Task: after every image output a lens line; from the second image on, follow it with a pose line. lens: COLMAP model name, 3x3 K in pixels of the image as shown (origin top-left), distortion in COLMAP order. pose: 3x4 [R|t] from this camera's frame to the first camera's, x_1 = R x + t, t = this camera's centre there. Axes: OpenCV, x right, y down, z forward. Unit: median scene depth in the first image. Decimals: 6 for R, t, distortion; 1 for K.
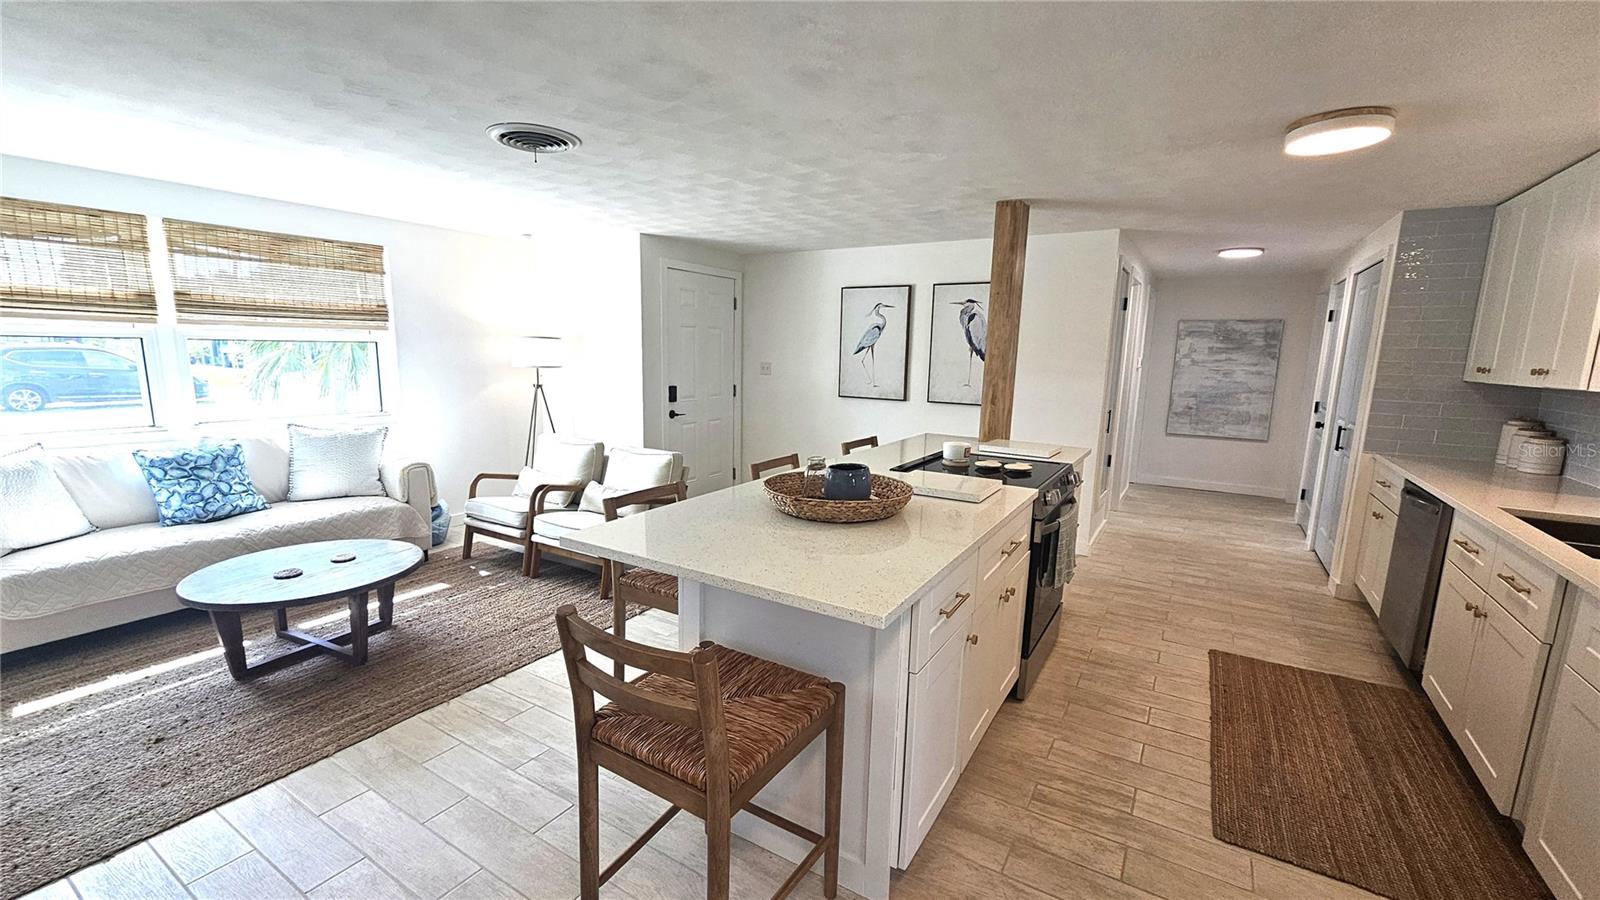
lens RADIAL K [[658.4, 0, 794.9], [0, 658.4, 459.7], [0, 0, 1]] dist [-0.003011, -0.000257]
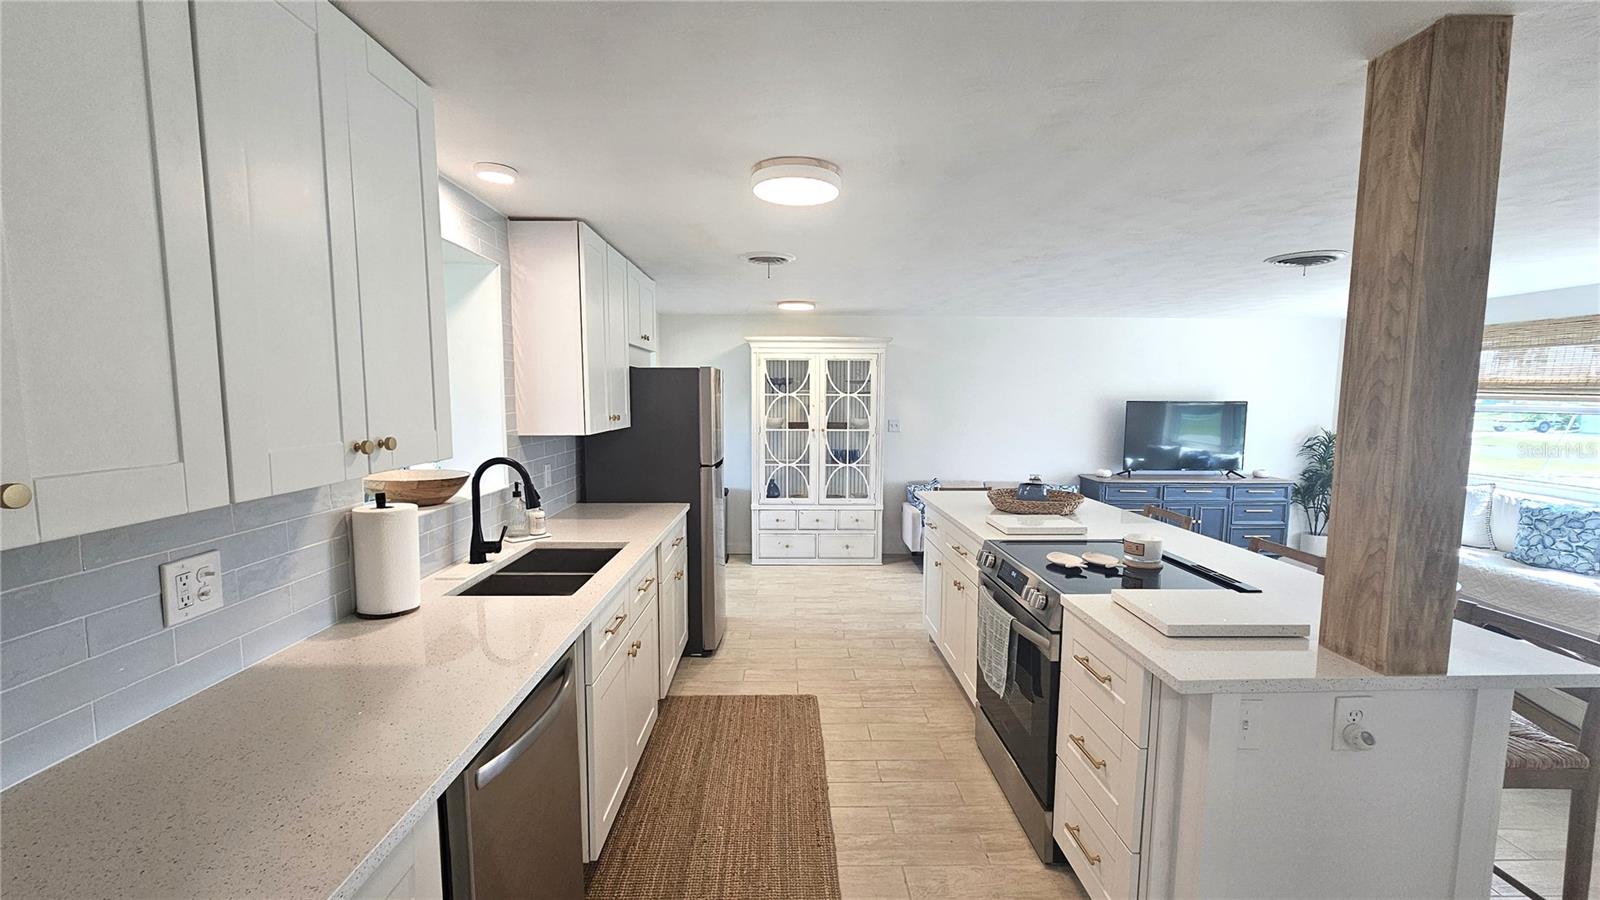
lens RADIAL K [[658.4, 0, 803.3], [0, 658.4, 466.4], [0, 0, 1]] dist [-0.003011, -0.000257]
pose [[-0.834584, 0.033695, -0.549849, 0.973938], [-0.114040, 0.965939, 0.232287, -0.231883], [0.538947, 0.256568, -0.802315, 1.352385]]
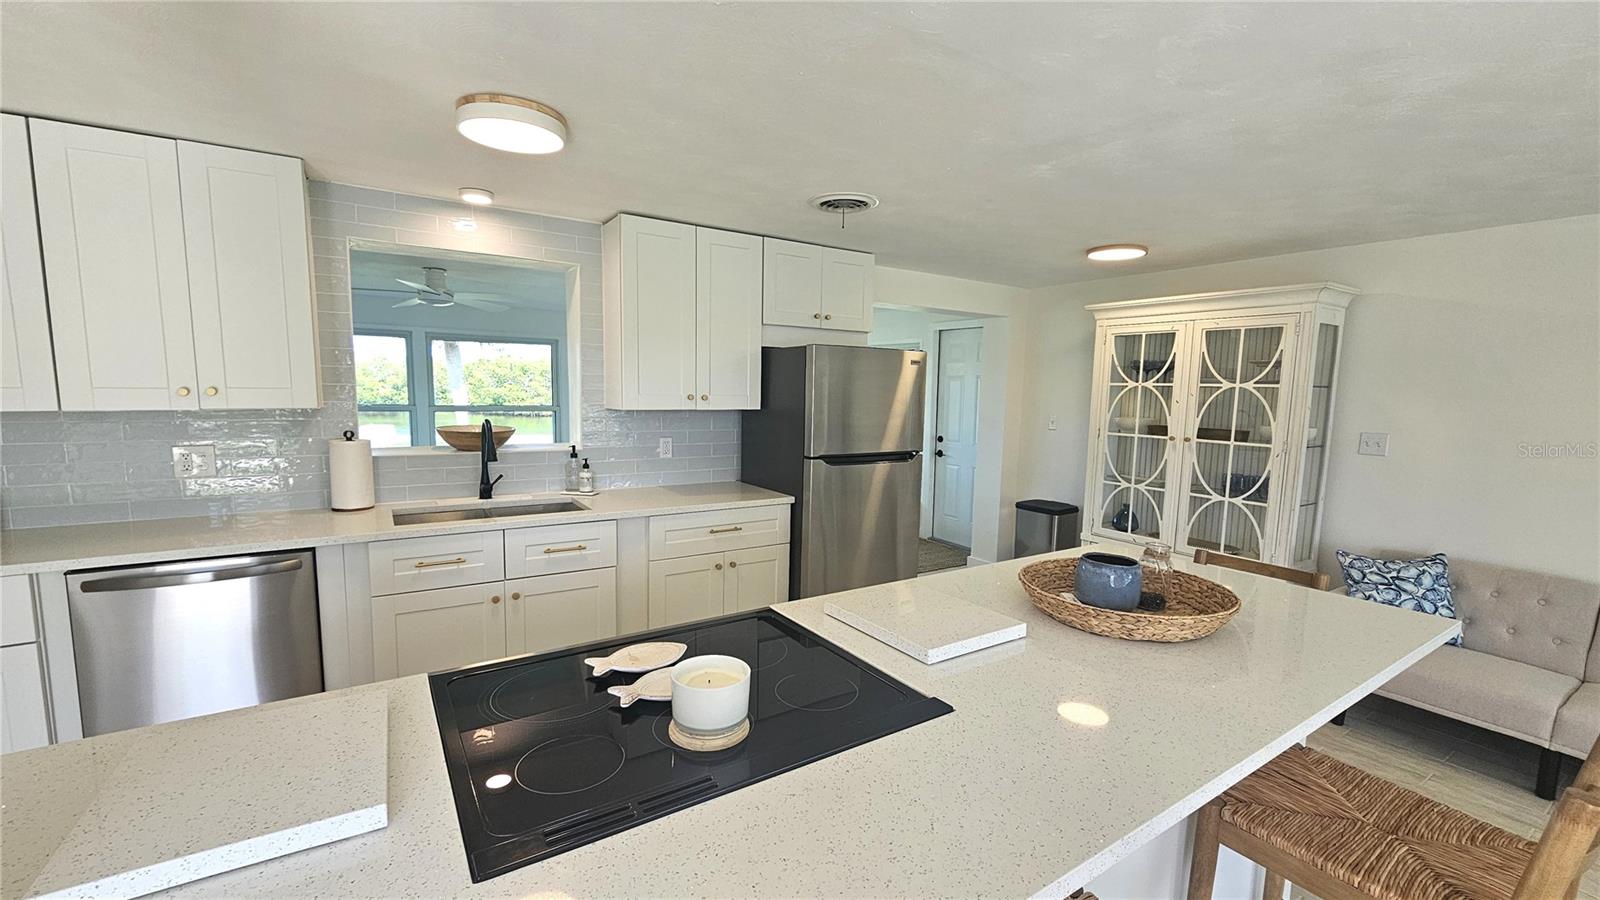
lens RADIAL K [[658.4, 0, 795.8], [0, 658.4, 463.0], [0, 0, 1]] dist [-0.003011, -0.000257]
pose [[-0.904167, -0.089230, 0.417756, 0.065499], [0.032100, 0.960984, 0.274736, -0.218117], [-0.425971, 0.261817, -0.866026, 1.228206]]
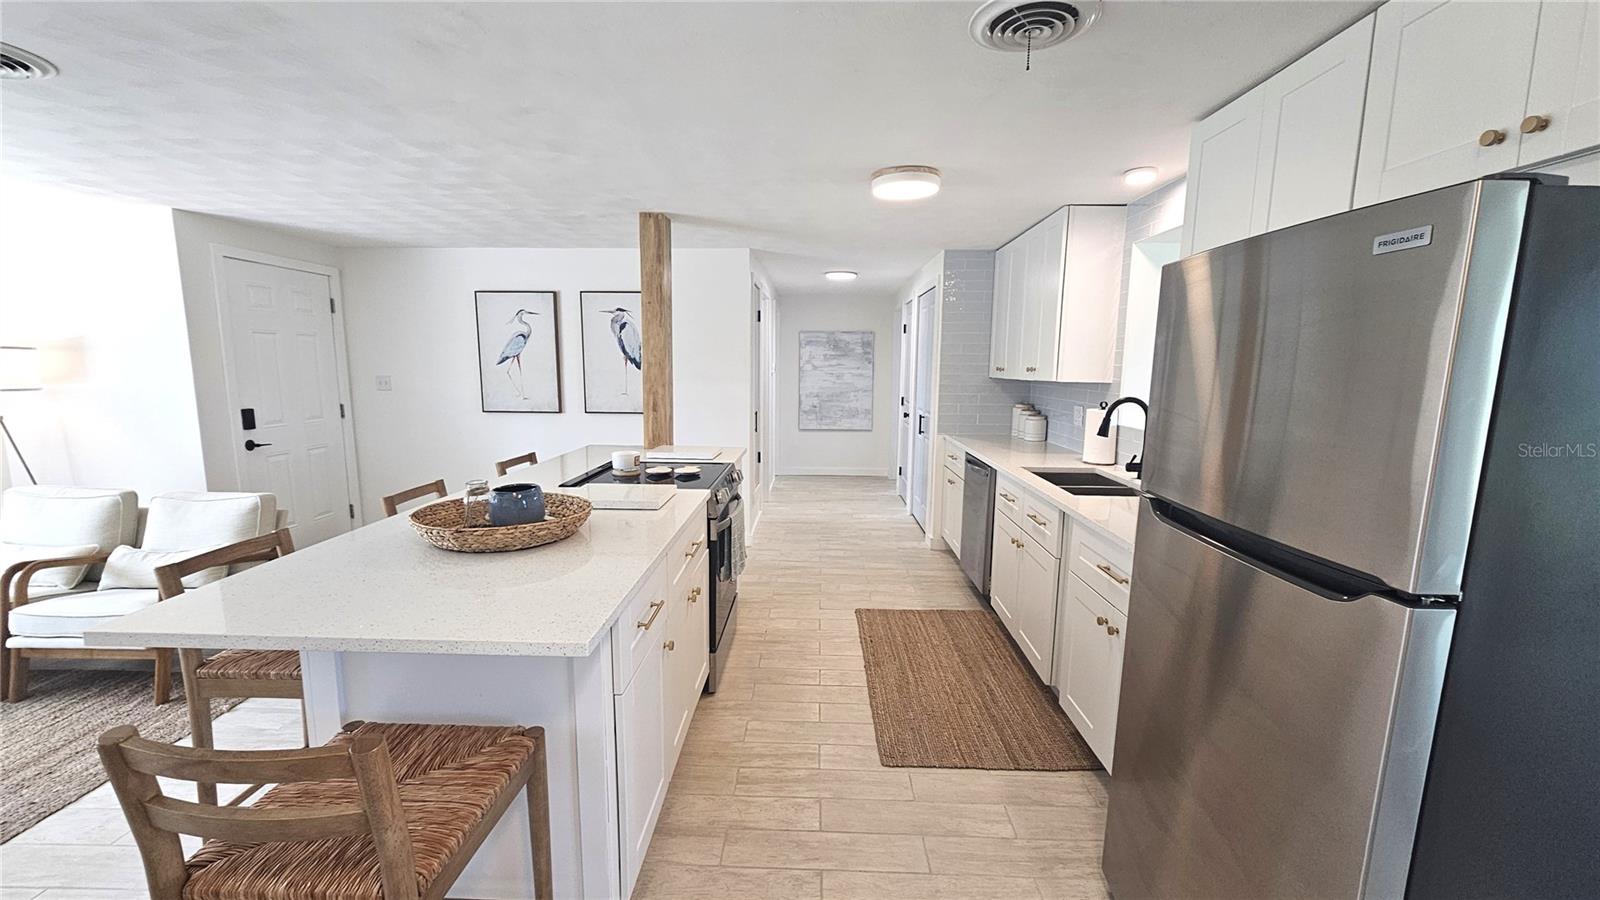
lens RADIAL K [[658.4, 0, 797.2], [0, 658.4, 458.9], [0, 0, 1]] dist [-0.003011, -0.000257]
pose [[0.865665, -0.085278, 0.493308, -0.019873], [0.092601, 0.995657, 0.009622, -0.001111], [-0.491986, 0.037351, 0.869802, 0.014084]]
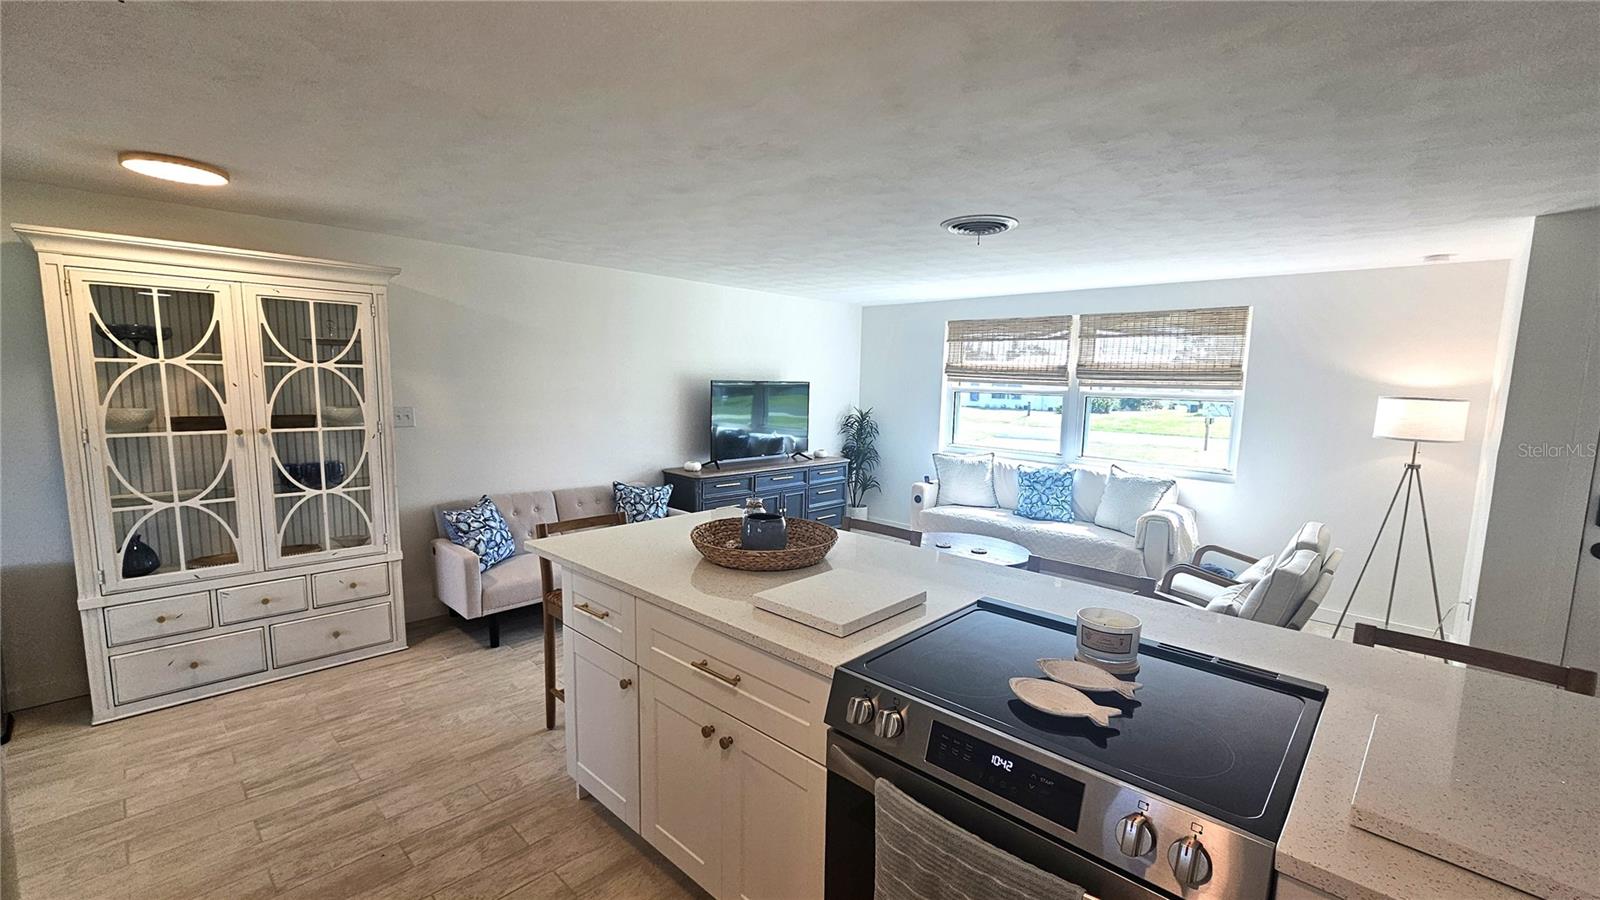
lens RADIAL K [[658.4, 0, 807.9], [0, 658.4, 461.2], [0, 0, 1]] dist [-0.003011, -0.000257]
pose [[-0.195152, 0.096222, -0.976042, 0.709997], [-0.190792, 0.972440, 0.134014, -0.149547], [0.962036, 0.212374, -0.171415, 0.836457]]
